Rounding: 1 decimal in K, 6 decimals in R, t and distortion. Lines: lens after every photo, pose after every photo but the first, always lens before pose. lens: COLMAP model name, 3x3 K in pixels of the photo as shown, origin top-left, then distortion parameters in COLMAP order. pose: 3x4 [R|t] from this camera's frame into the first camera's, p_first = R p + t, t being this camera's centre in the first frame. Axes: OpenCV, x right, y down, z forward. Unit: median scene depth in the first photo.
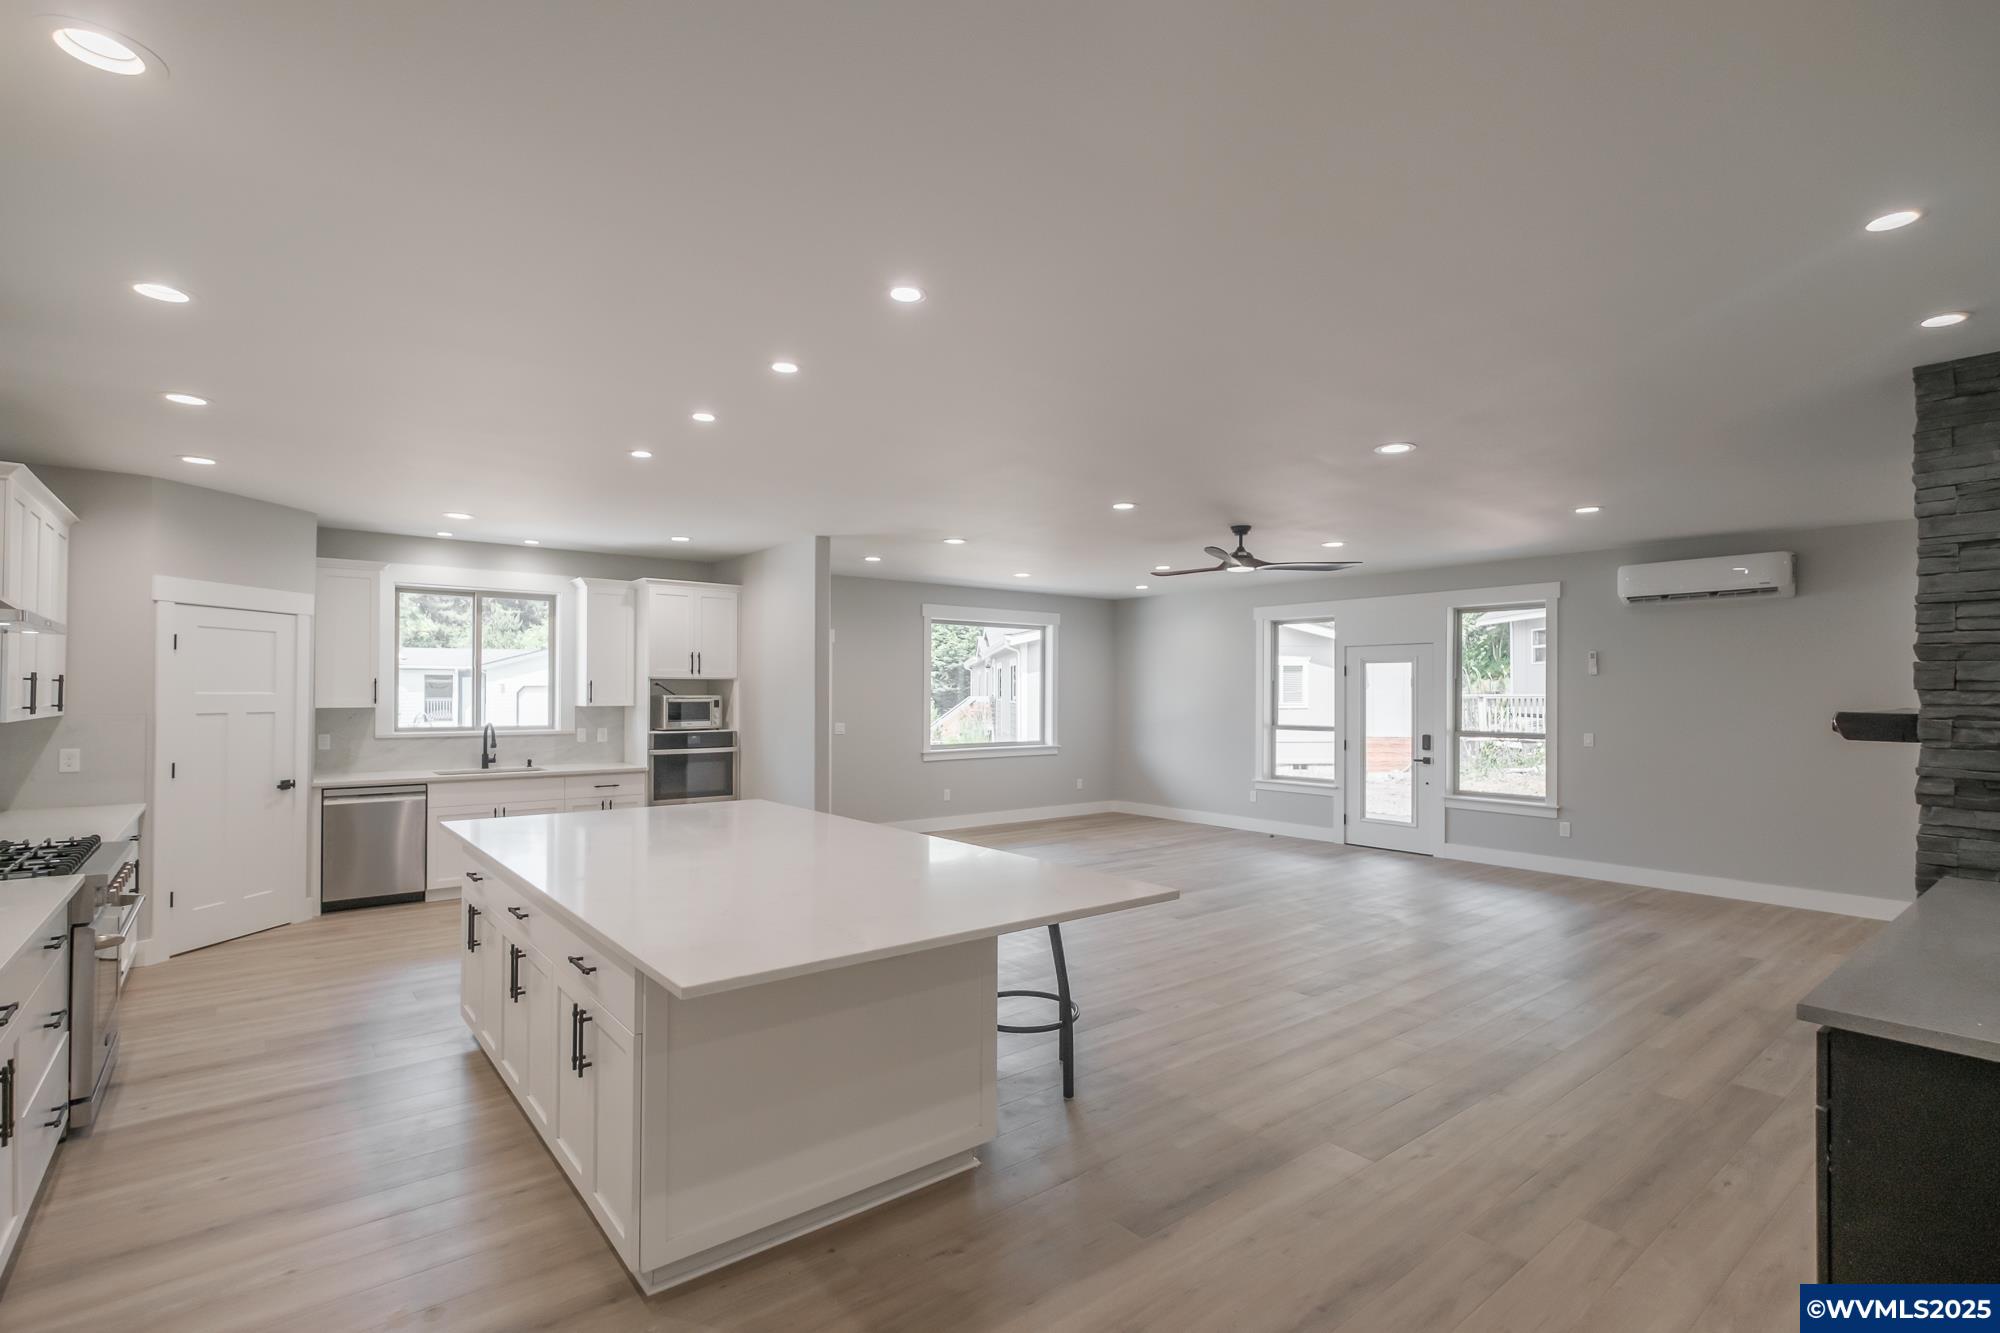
lens RADIAL K [[906.6, 0, 1000.0], [0, 906.6, 666.5], [0, 0, 1]] dist [-0.019449, 0.000545]
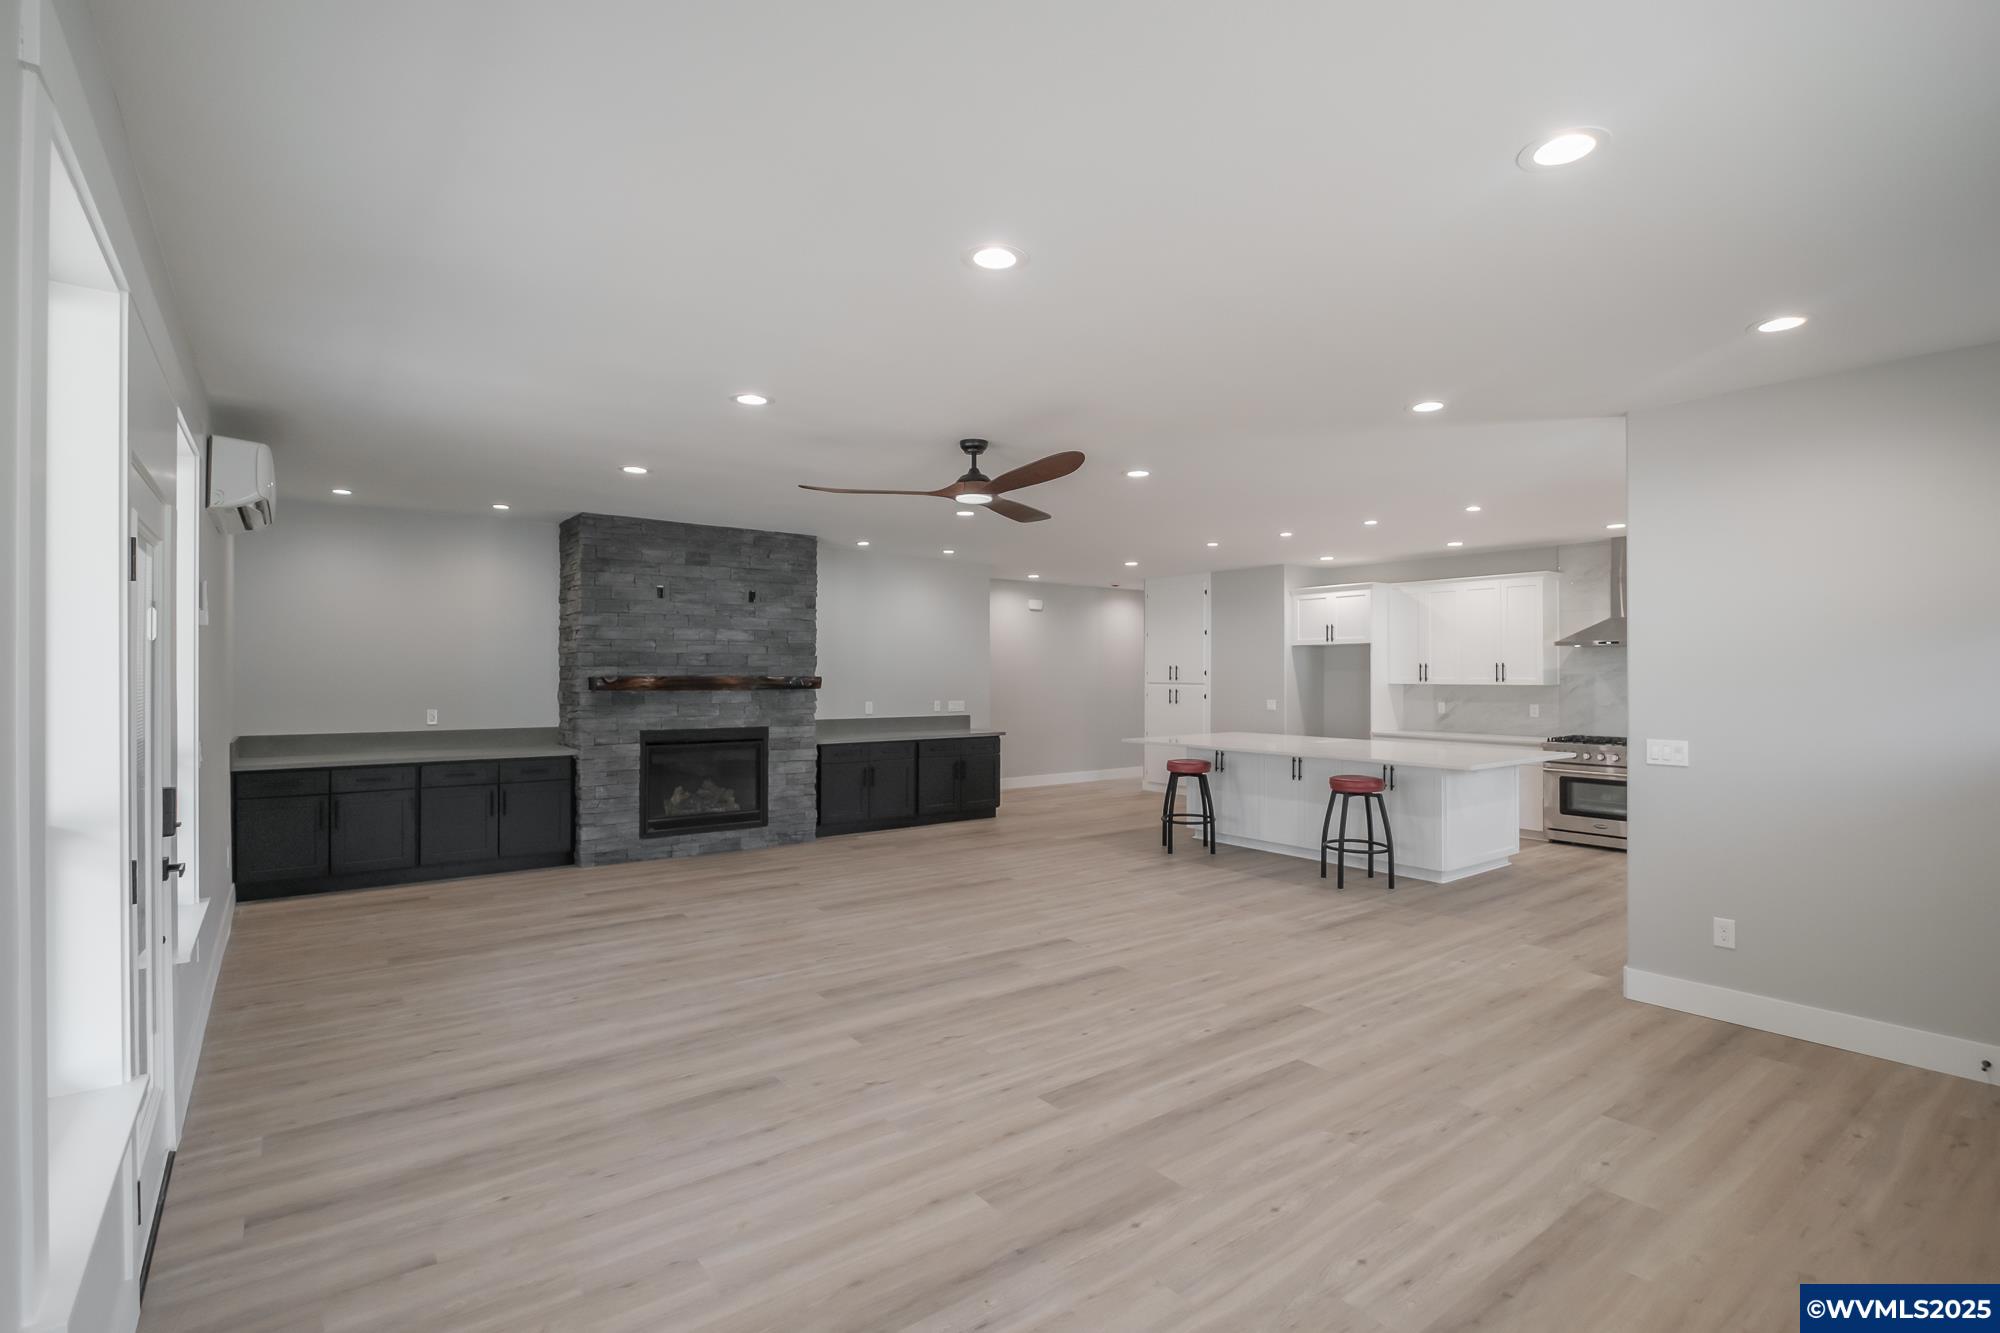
lens RADIAL K [[978.5, 0, 1000.0], [0, 978.5, 666.5], [0, 0, 1]] dist [-0.002168, -0.000271]
pose [[-0.999759, -0.008867, 0.020059, 0.191370], [-0.009569, 0.999336, -0.035162, 0.046936], [-0.019734, -0.035346, -0.999180, 1.500862]]
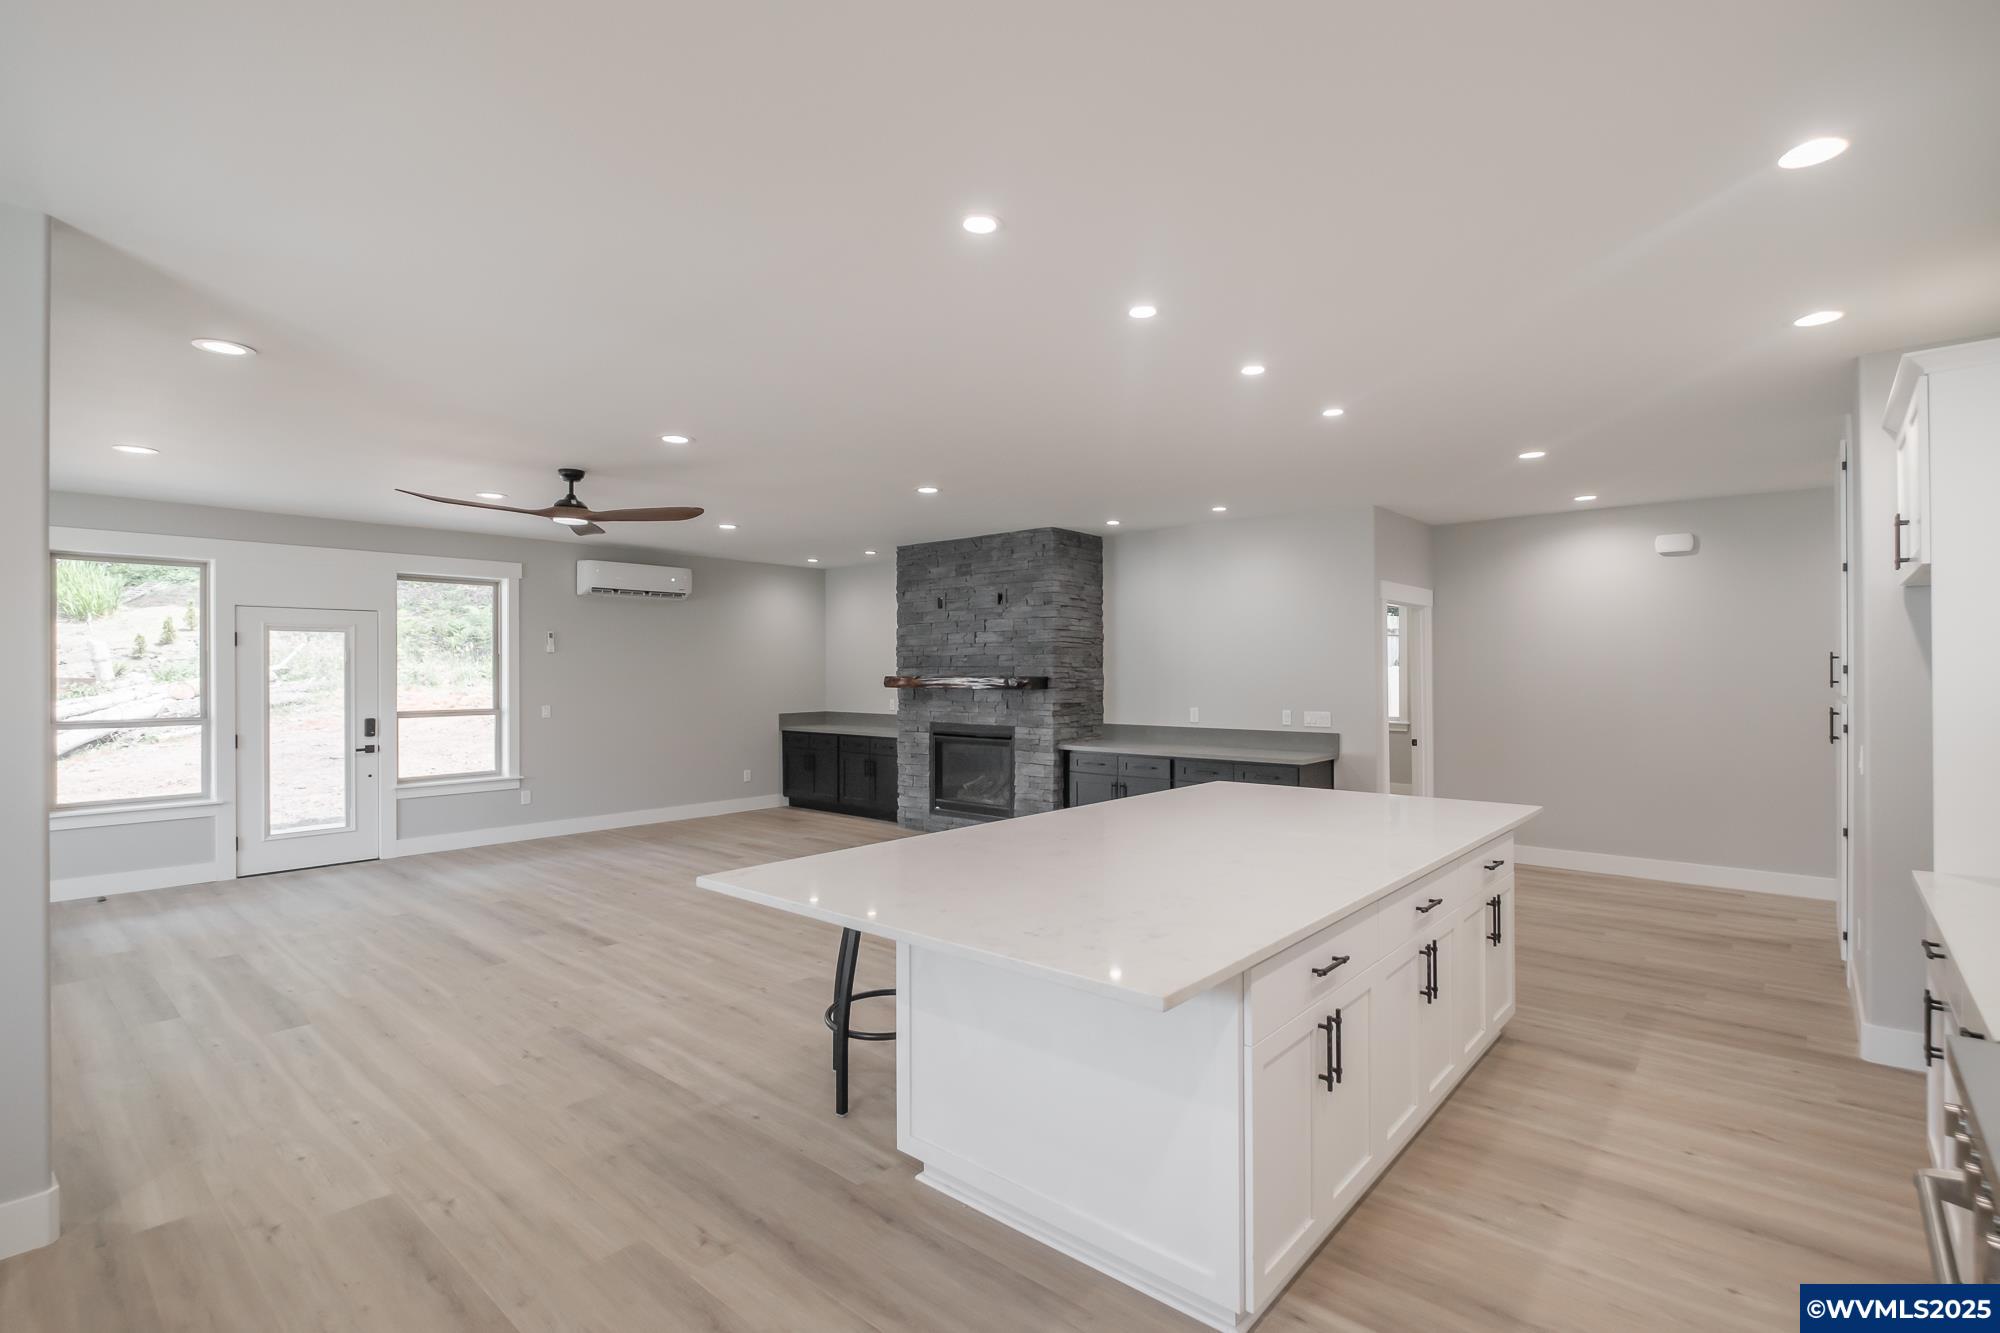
lens RADIAL K [[948.7, 0, 1000.0], [0, 948.7, 666.5], [0, 0, 1]] dist [-0.011650, 0.000010]
pose [[-0.158777, -0.000962, 0.987314, -0.555347], [-0.026261, 0.999650, -0.003249, 0.015745], [-0.986965, -0.026444, -0.158747, 0.624072]]
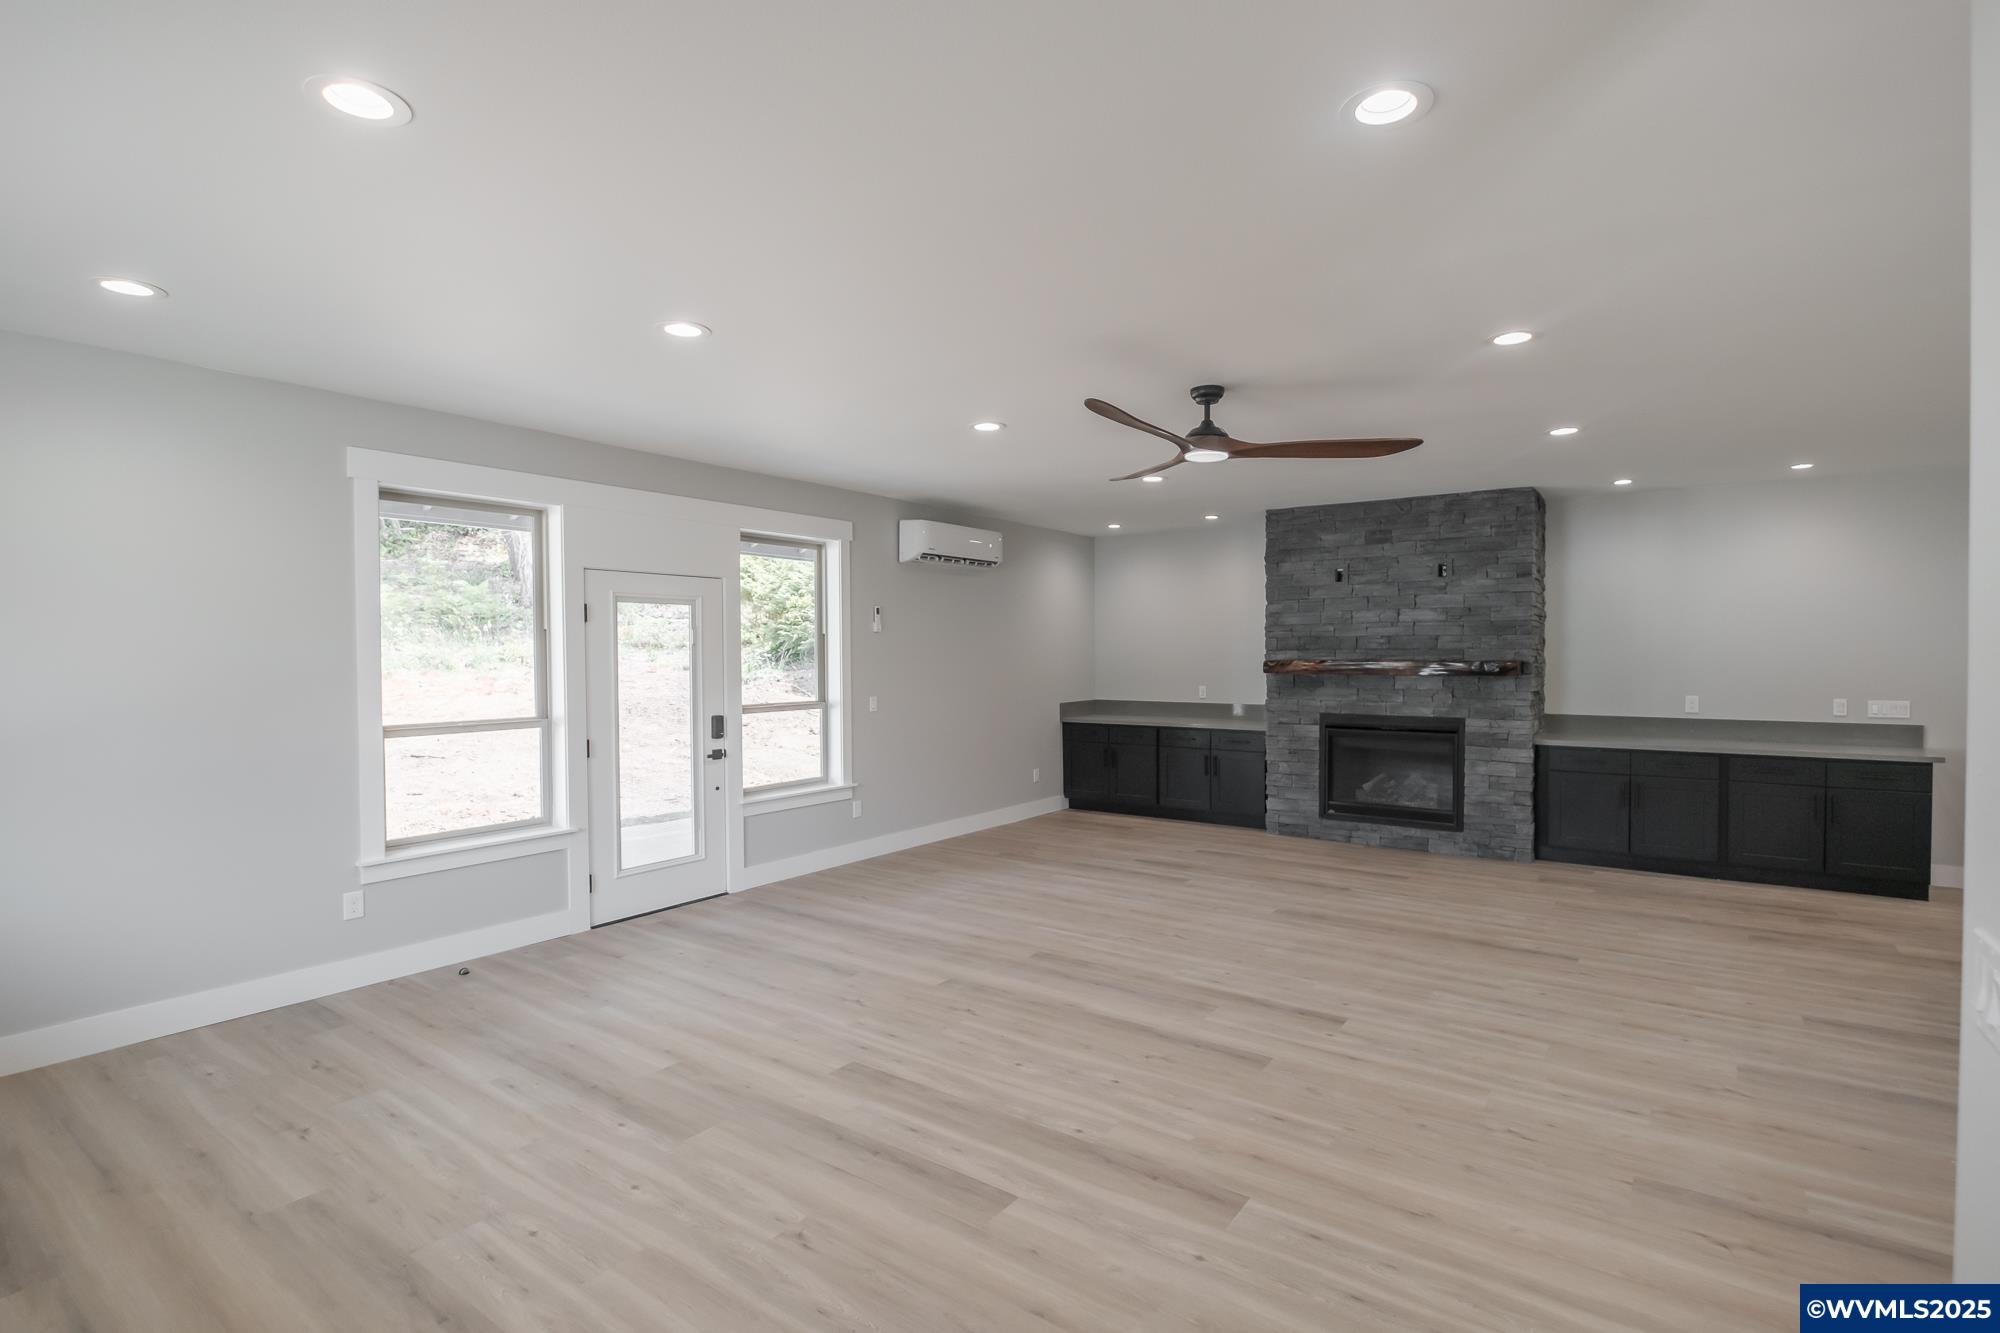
lens RADIAL K [[942.2, 0, 1000.0], [0, 942.2, 666.5], [0, 0, 1]] dist [-0.003999, -0.000429]
pose [[-0.259198, -0.019696, 0.965623, -0.278777], [-0.025691, 0.999579, 0.013492, 0.027860], [-0.965483, -0.021311, -0.259595, 1.096346]]
